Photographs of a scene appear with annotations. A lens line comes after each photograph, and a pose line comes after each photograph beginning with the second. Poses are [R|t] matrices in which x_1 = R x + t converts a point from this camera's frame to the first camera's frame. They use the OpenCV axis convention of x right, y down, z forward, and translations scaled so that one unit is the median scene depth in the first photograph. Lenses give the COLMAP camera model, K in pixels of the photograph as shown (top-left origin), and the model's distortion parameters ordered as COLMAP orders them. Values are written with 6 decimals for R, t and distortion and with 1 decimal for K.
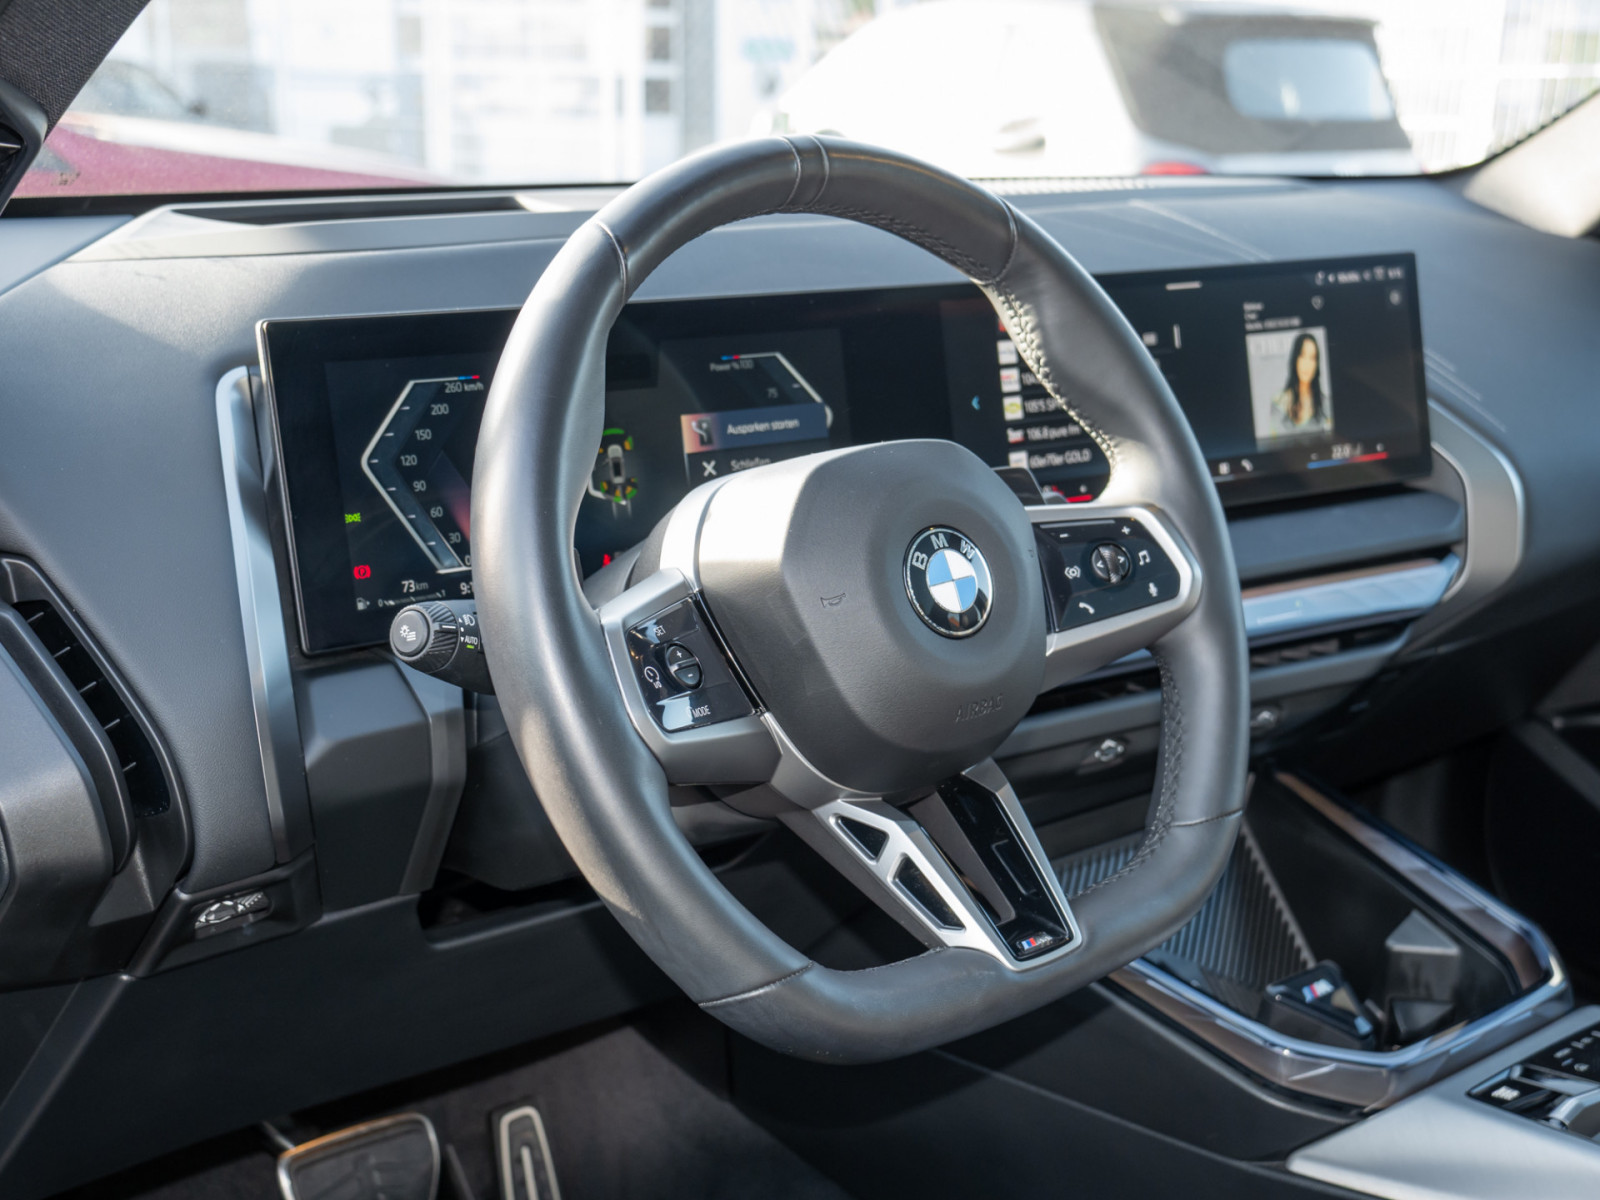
lens RADIAL K [[1988.8, 0, 801.0], [0, 1988.8, 605.0], [0, 0, 1]] dist [0.009078, 0.000000]
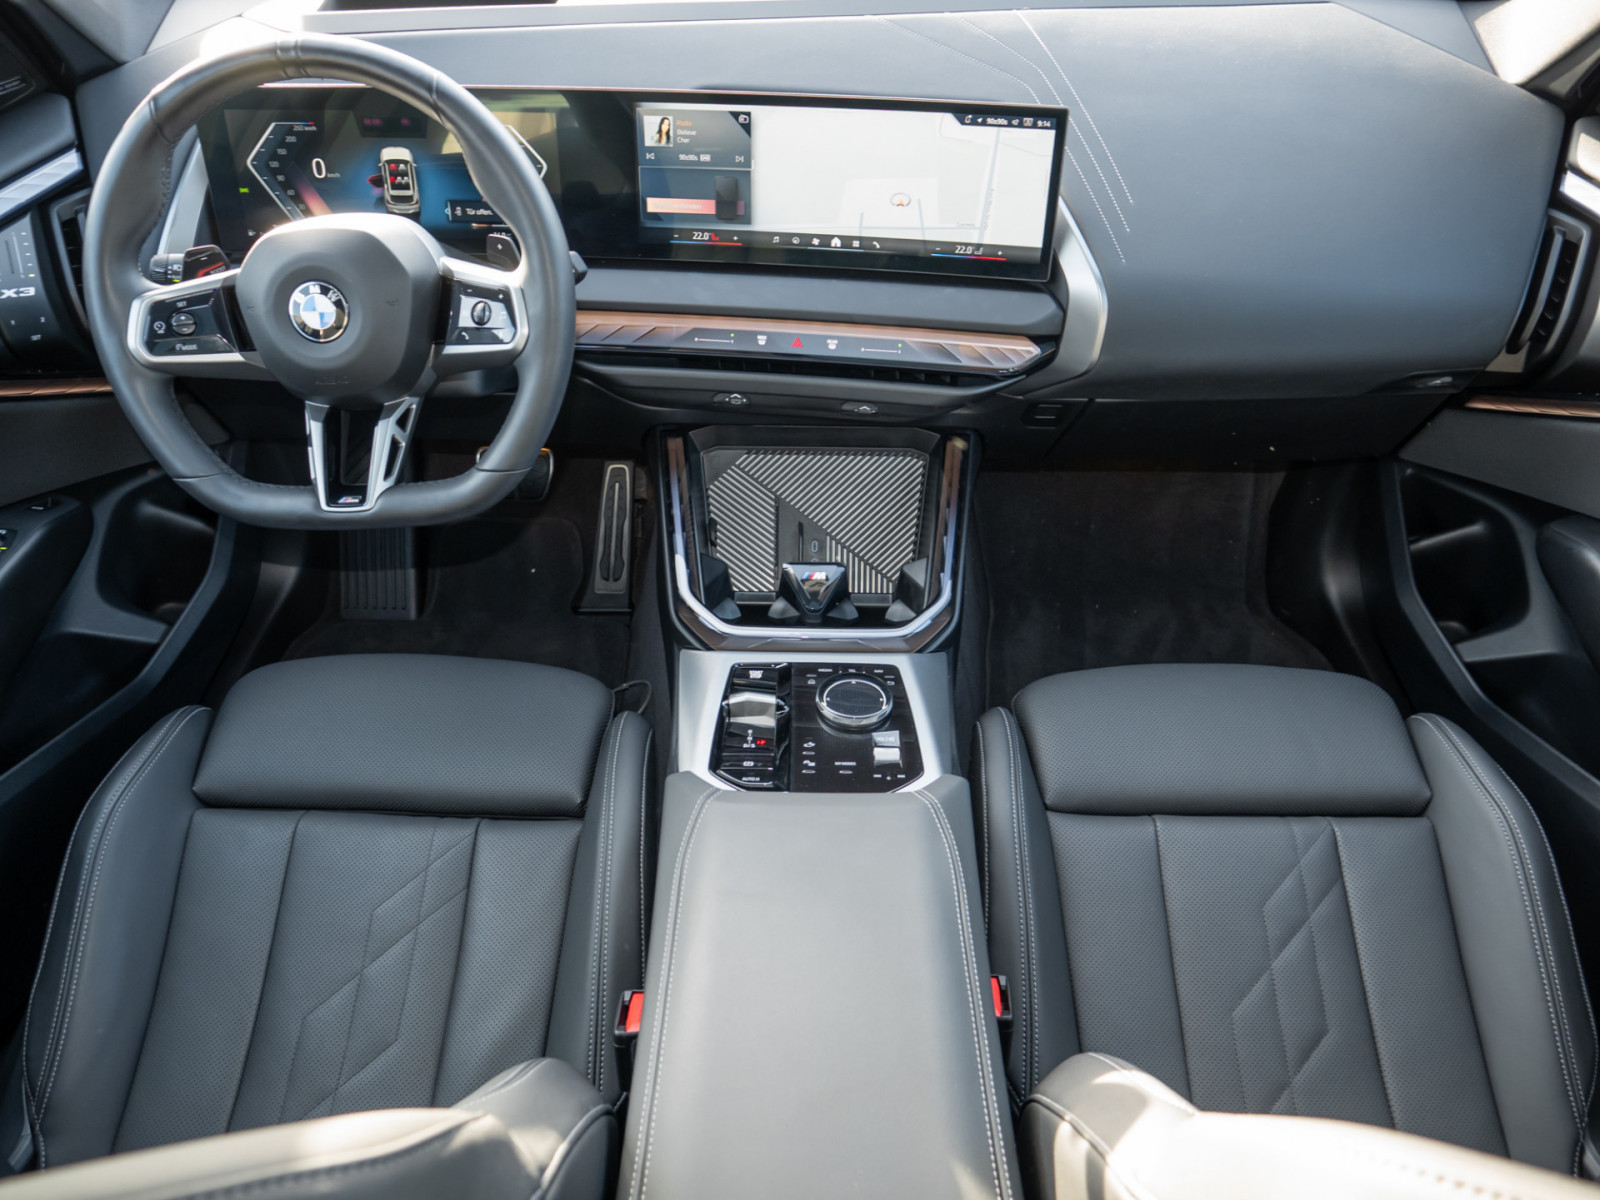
lens RADIAL K [[1142.6, 0, 806.6], [0, 1142.6, 601.4], [0, 0, 1]] dist [-0.047656, 0.012345]
pose [[0.770918, 0.415411, -0.482825, 0.946829], [-0.159795, 0.859943, 0.484731, -0.328559], [0.616564, -0.296535, 0.729325, 0.372568]]
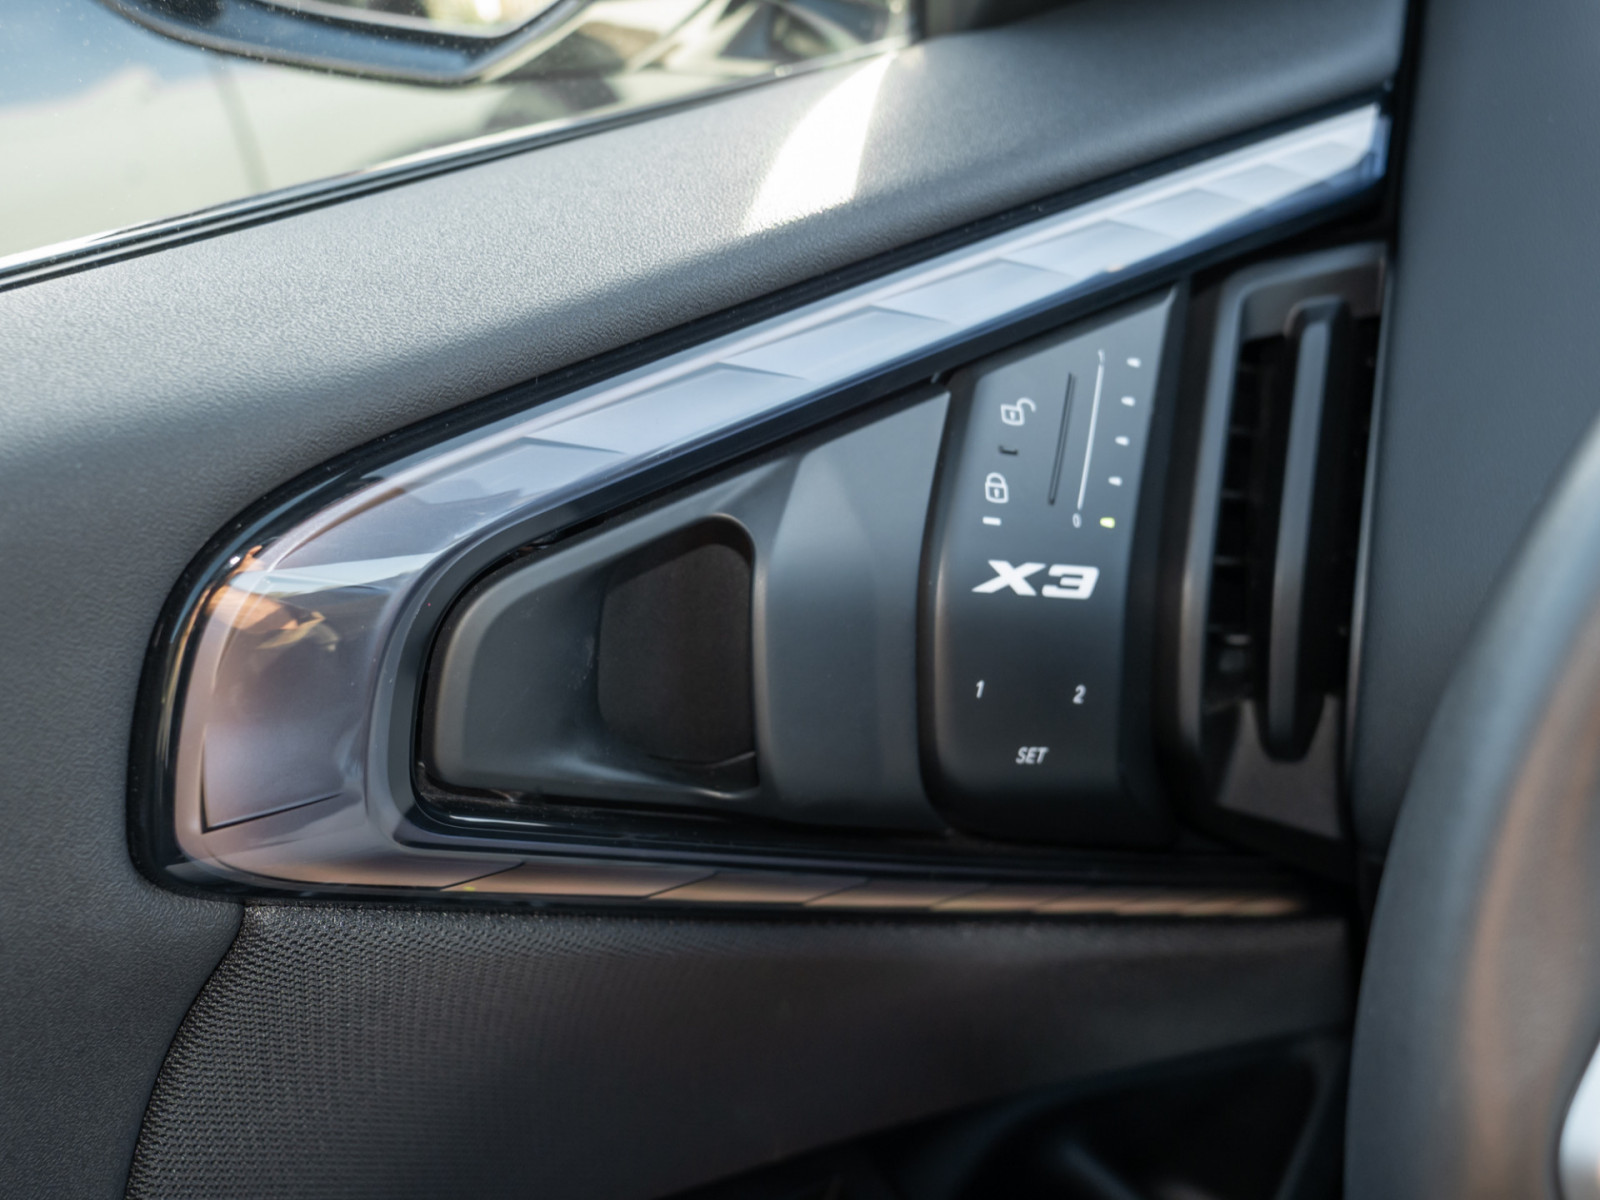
lens RADIAL K [[1805.1, 0, 803.3], [0, 1805.1, 595.1], [0, 0, 1]] dist [0.017172, 0.000000]
pose [[0.192569, 0.454391, -0.869739, 0.098420], [-0.199325, 0.885963, 0.418735, -0.111729], [0.960826, 0.092725, 0.261180, 0.605543]]
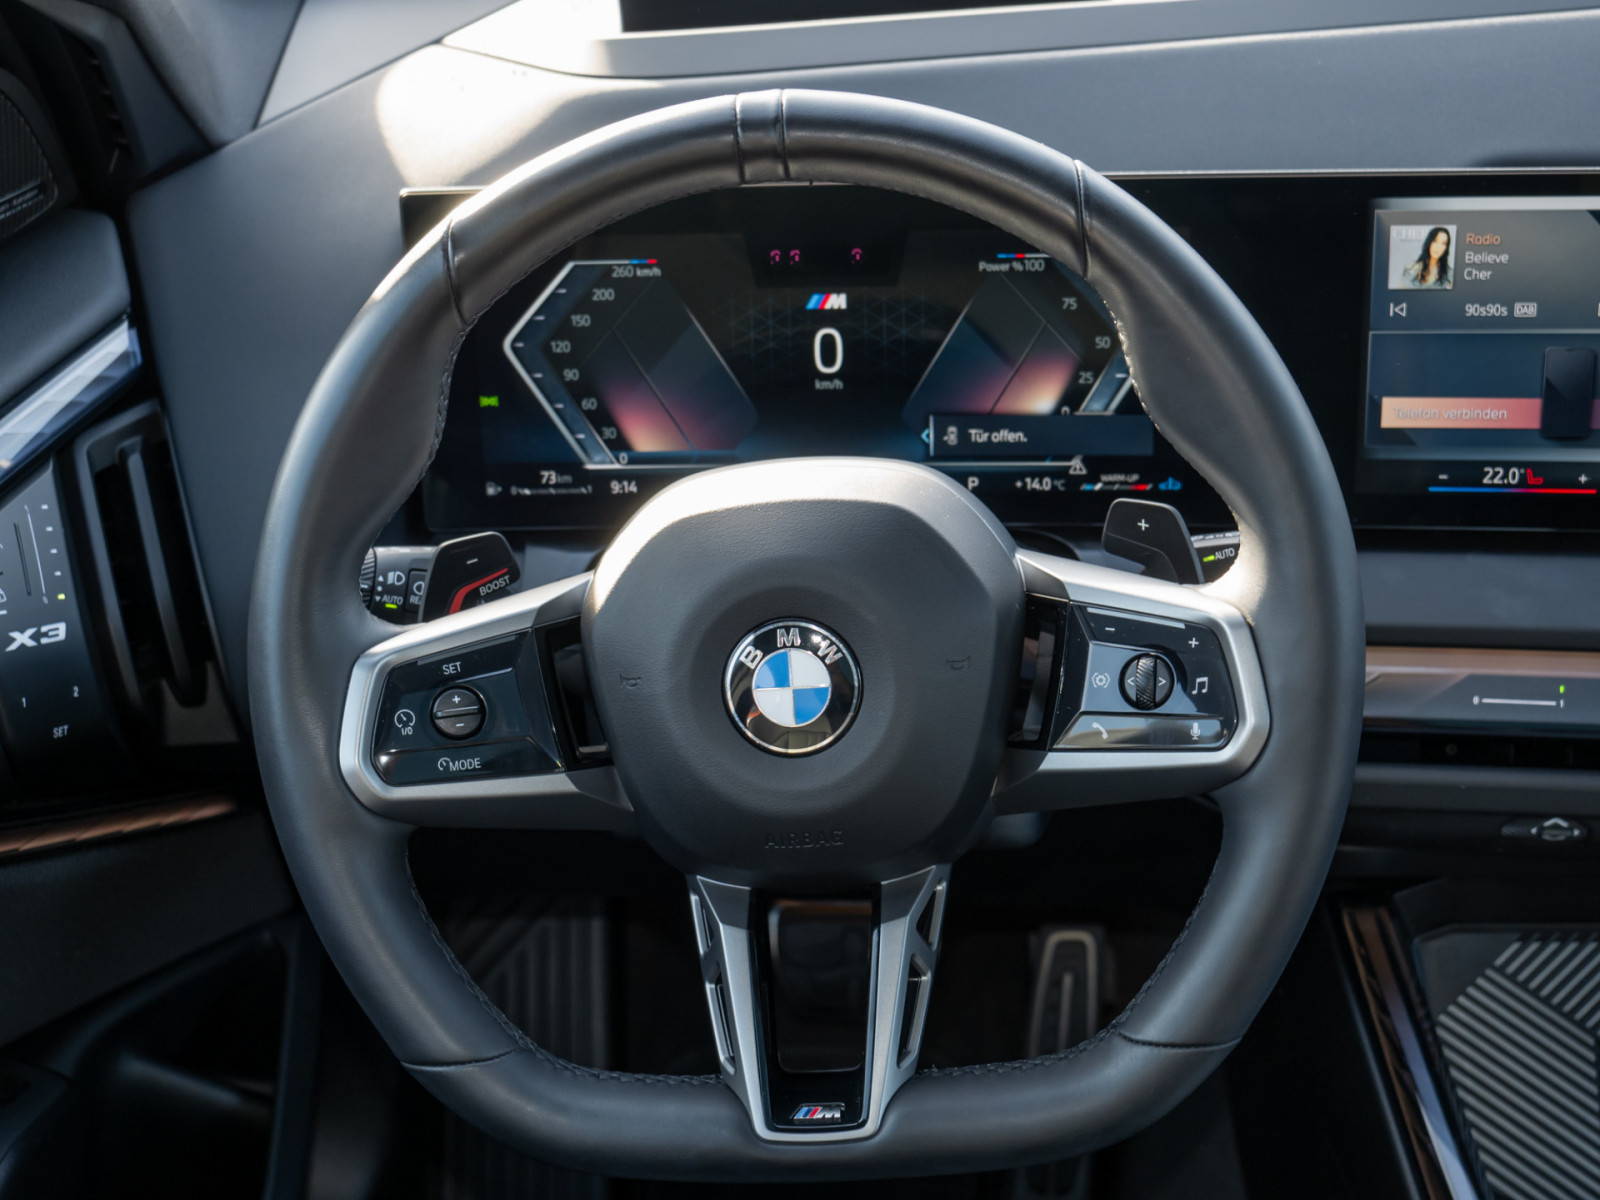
lens RADIAL K [[2333.5, 0, 796.2], [0, 2333.5, 604.0], [0, 0, 1]] dist [-0.008531, 0.000000]
pose [[0.725444, 0.285664, -0.626201, 0.598714], [-0.110227, 0.946279, 0.303983, -0.301952], [0.679398, -0.151498, 0.717960, 0.273576]]
